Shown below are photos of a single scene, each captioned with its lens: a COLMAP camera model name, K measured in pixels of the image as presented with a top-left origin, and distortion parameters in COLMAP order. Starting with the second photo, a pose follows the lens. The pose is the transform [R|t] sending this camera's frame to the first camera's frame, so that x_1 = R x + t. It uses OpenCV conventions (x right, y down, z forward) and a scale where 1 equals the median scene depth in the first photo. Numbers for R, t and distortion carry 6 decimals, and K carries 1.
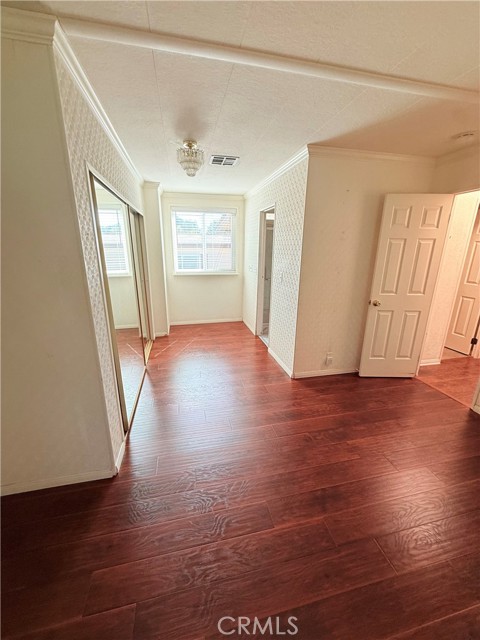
lens RADIAL K [[253.6, 0, 236.7], [0, 253.6, 319.1], [0, 0, 1]] dist [-0.002166, 0.000181]
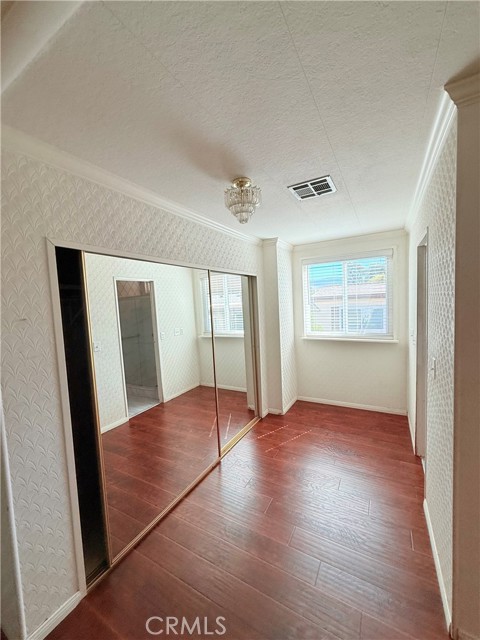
lens RADIAL K [[253.6, 0, 241.0], [0, 253.6, 317.3], [0, 0, 1]] dist [-0.002166, 0.000181]
pose [[0.738618, 0.000142, -0.674124, 0.165868], [-0.138414, 0.978726, -0.151450, -0.095346], [0.659762, 0.205171, 0.722924, 0.276160]]
